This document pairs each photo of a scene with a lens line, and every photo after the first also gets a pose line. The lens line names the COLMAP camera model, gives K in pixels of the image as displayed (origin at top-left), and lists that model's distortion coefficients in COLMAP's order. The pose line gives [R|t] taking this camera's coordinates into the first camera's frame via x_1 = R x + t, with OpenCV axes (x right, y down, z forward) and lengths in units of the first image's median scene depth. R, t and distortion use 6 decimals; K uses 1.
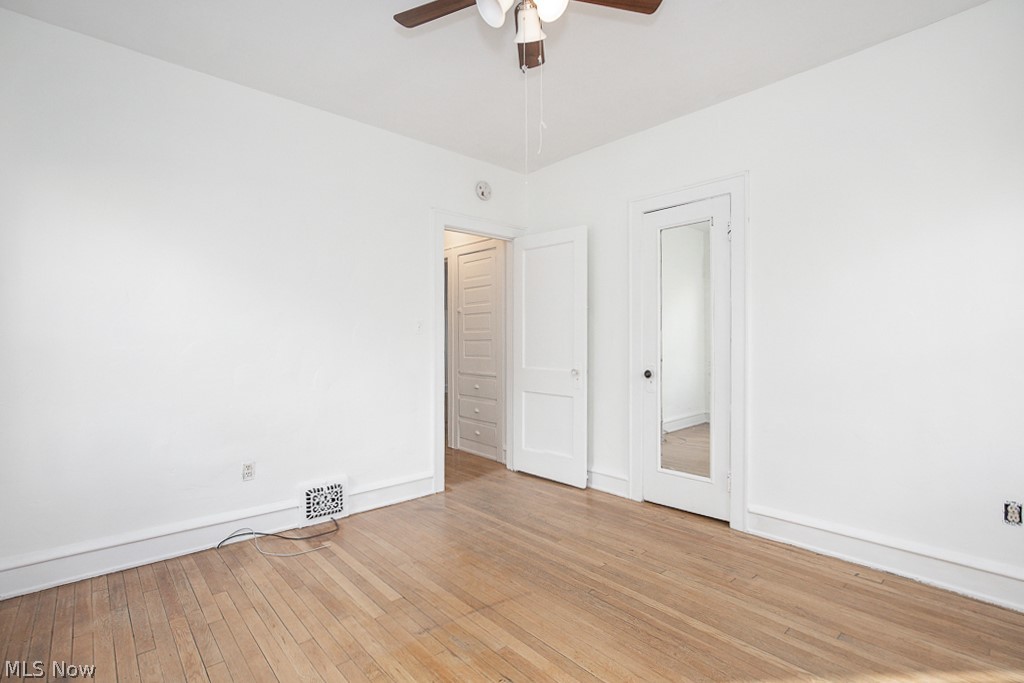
lens RADIAL K [[471.7, 0, 515.9], [0, 471.7, 343.8], [0, 0, 1]] dist [-0.002829, 0.000199]
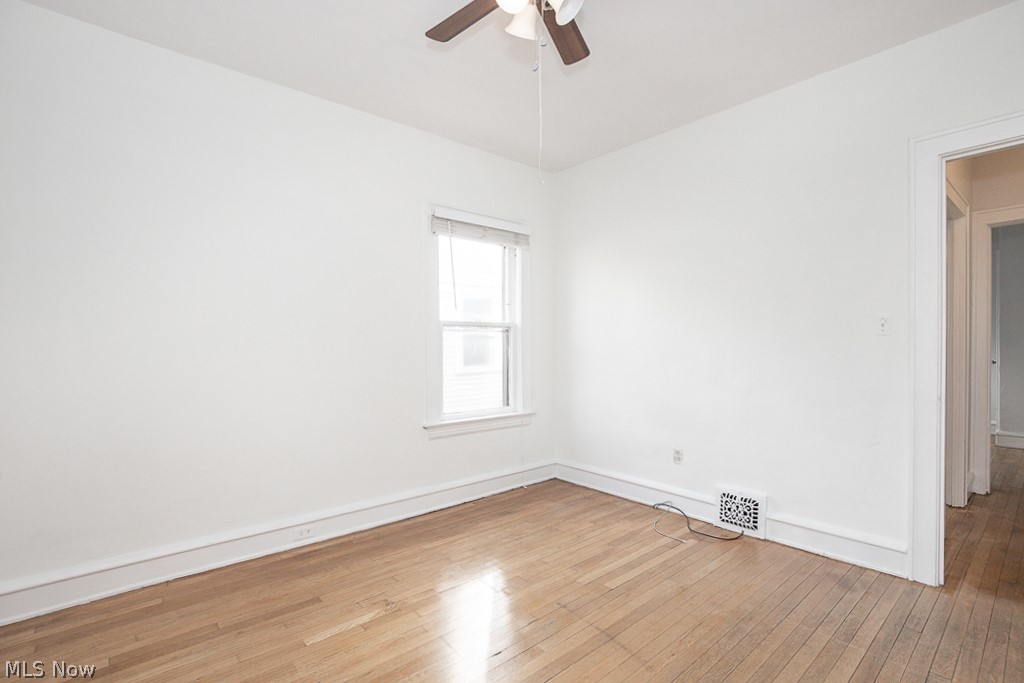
lens RADIAL K [[482.6, 0, 523.9], [0, 482.6, 347.6], [0, 0, 1]] dist [-0.003615, -0.000267]
pose [[0.001525, 0.007282, -0.999972, 0.765577], [-0.000870, 0.999973, 0.007281, -0.012863], [0.999998, 0.000859, 0.001531, 0.727136]]
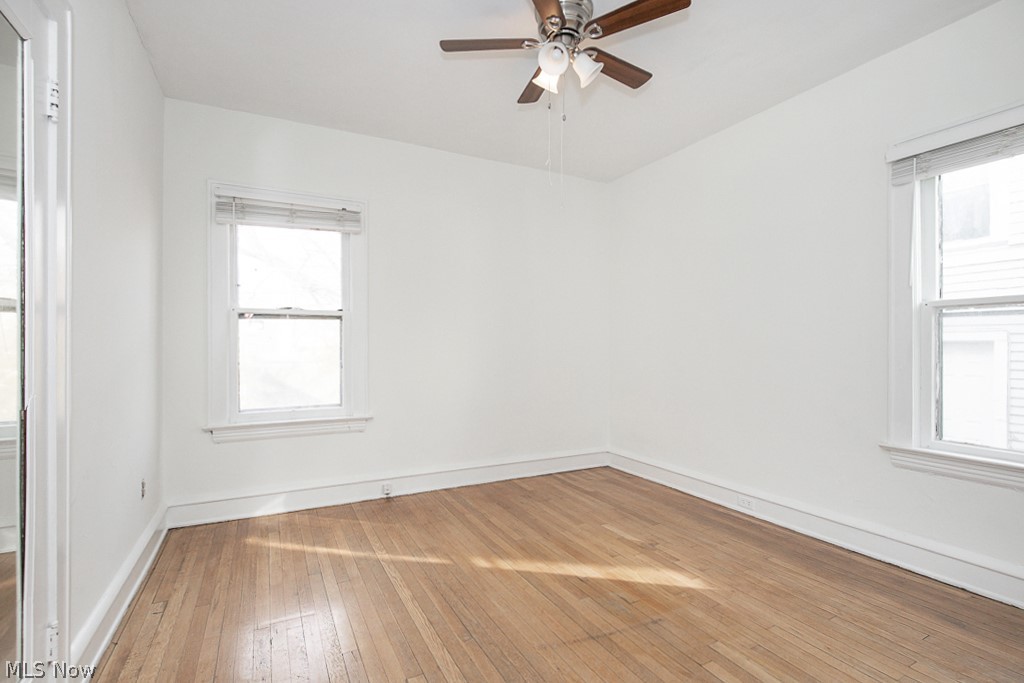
lens RADIAL K [[497.9, 0, 512.0], [0, 497.9, 341.5], [0, 0, 1]] dist [0.000837, 0.000957]
pose [[-0.967347, 0.004017, 0.253425, -0.134066], [0.003139, 0.999988, -0.003867, 0.000376], [-0.253437, -0.002946, -0.967347, 1.714051]]
